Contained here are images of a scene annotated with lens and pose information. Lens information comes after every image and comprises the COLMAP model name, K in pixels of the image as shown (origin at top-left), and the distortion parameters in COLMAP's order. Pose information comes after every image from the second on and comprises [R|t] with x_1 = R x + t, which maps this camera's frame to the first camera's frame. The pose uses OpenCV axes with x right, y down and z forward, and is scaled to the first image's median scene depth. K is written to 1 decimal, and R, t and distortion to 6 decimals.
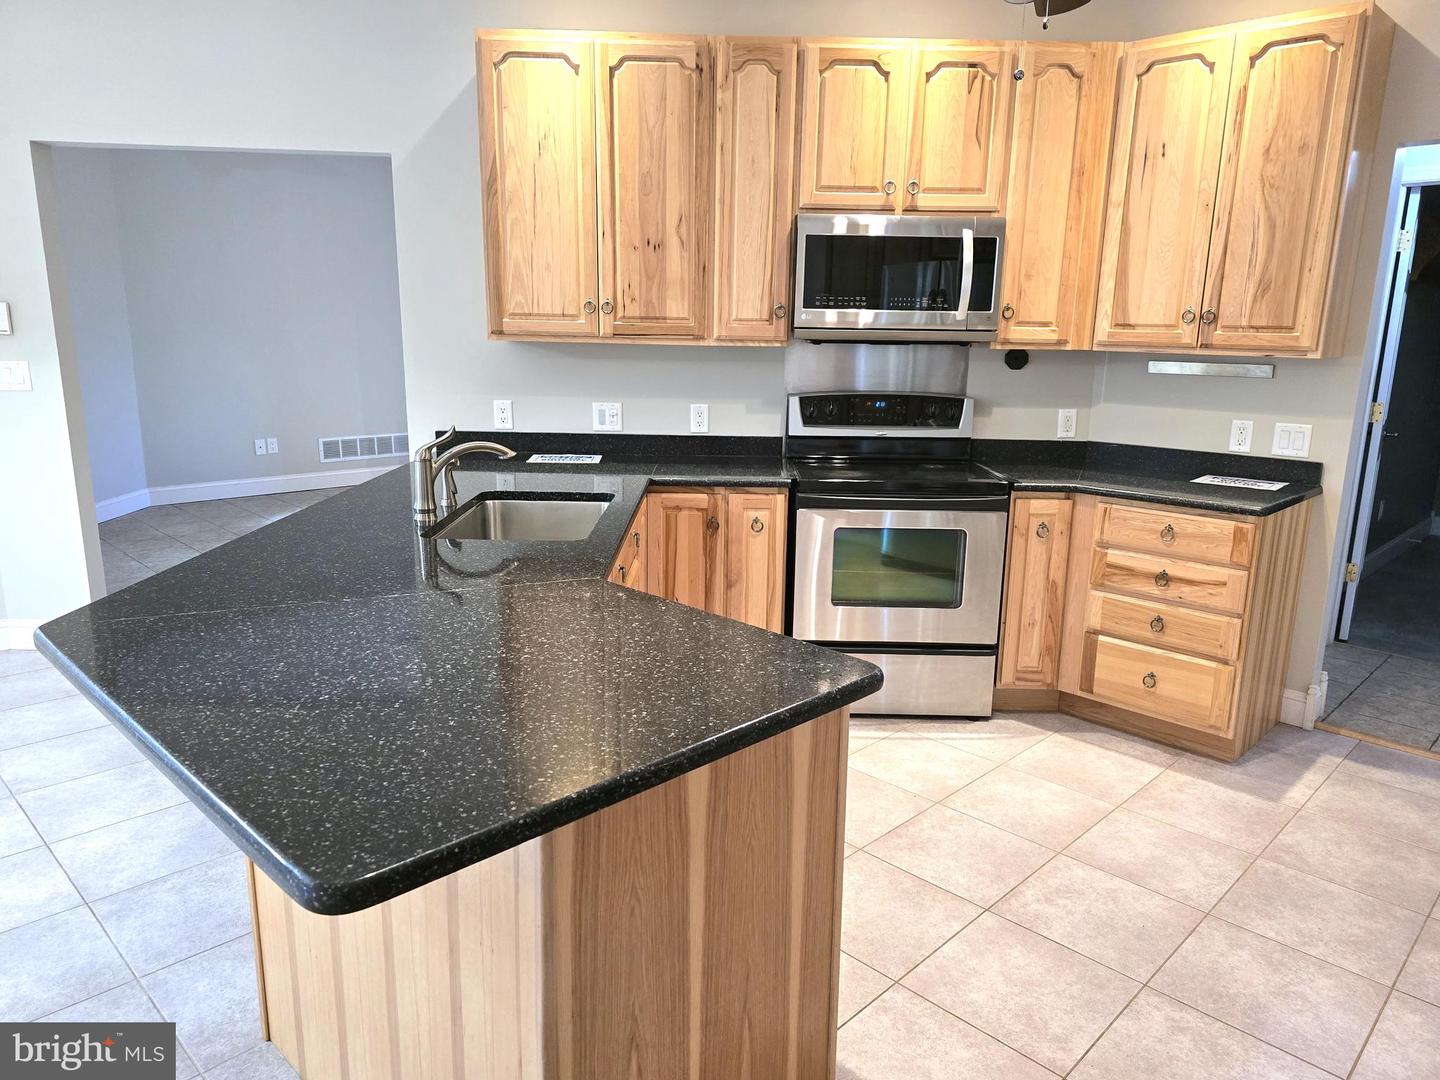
lens RADIAL K [[970.2, 0, 732.6], [0, 970.2, 535.5], [0, 0, 1]] dist [0.069908, -0.063939]
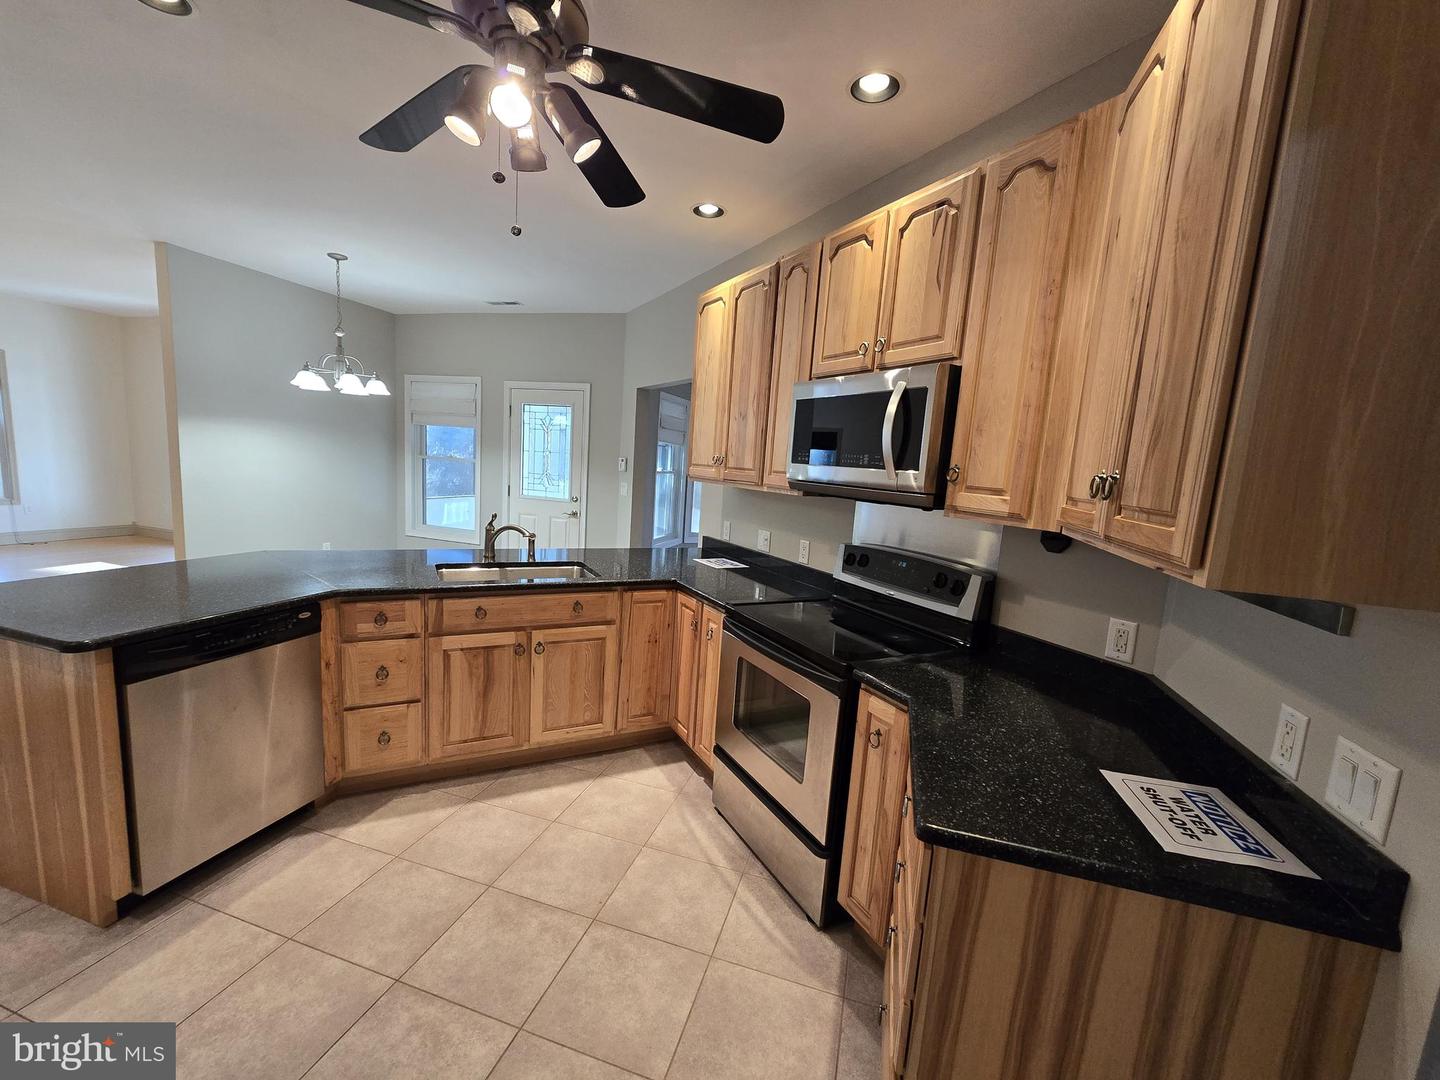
lens RADIAL K [[590.9, 0, 718.2], [0, 590.9, 545.6], [0, 0, 1]] dist [-0.000841, 0.000022]
pose [[0.459192, 0.139558, -0.877306, 0.651052], [-0.249896, 0.967995, 0.023186, -0.134873], [0.852464, 0.208588, 0.479371, 0.618278]]
